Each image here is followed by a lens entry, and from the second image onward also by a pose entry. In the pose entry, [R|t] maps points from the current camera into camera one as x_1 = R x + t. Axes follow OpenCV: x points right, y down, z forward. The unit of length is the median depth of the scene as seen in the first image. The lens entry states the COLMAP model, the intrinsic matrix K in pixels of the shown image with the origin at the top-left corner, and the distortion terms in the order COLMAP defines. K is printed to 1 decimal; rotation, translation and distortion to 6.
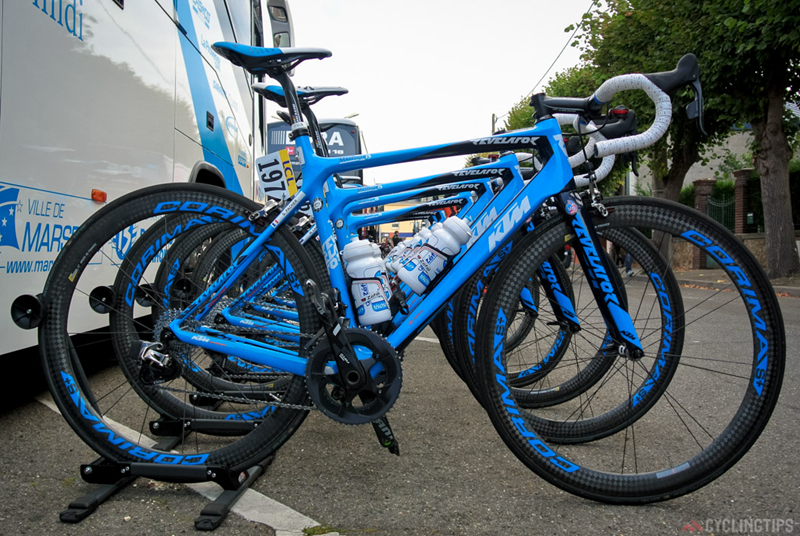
lens RADIAL K [[717.3, 0, 400.9], [0, 717.3, 285.7], [0, 0, 1]] dist [-0.043945, 0.005266]
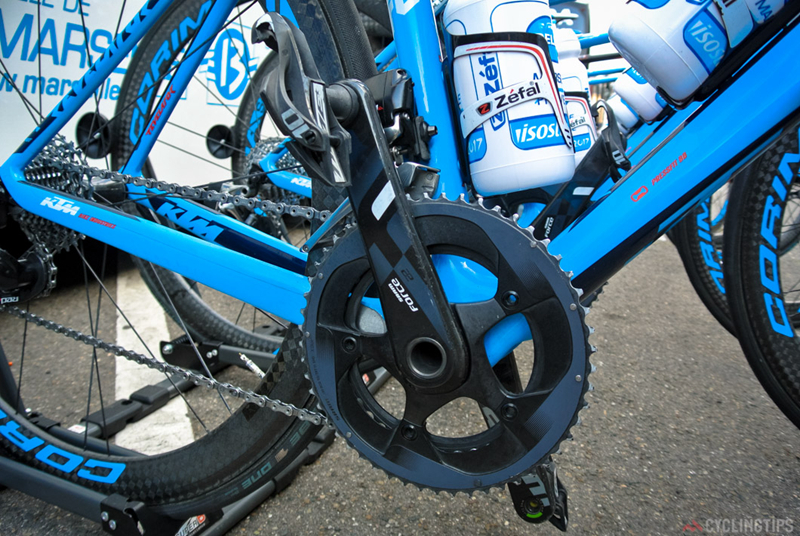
lens RADIAL K [[632.7, 0, 400.3], [0, 632.7, 288.3], [0, 0, 1]] dist [-0.064286, 0.009408]
pose [[0.944454, 0.103697, -0.311856, 0.005355], [-0.046003, 0.981287, 0.186973, 0.045582], [0.325409, -0.162241, 0.931551, 0.719248]]
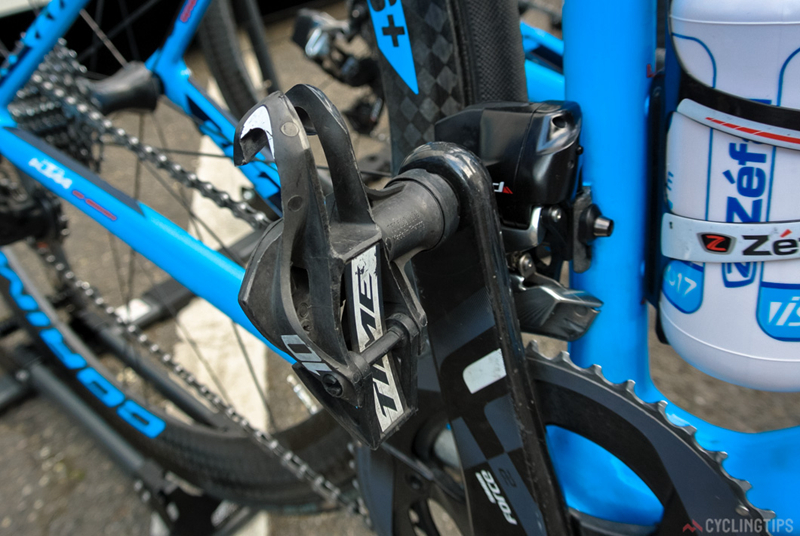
lens RADIAL K [[700.8, 0, 350.2], [0, 700.8, 242.3], [0, 0, 1]] dist [-0.081459, 0.016529]
pose [[0.806534, 0.351183, -0.475576, -0.045052], [-0.059721, 0.848726, 0.525450, -0.050208], [0.588163, -0.395392, 0.705500, 0.845165]]
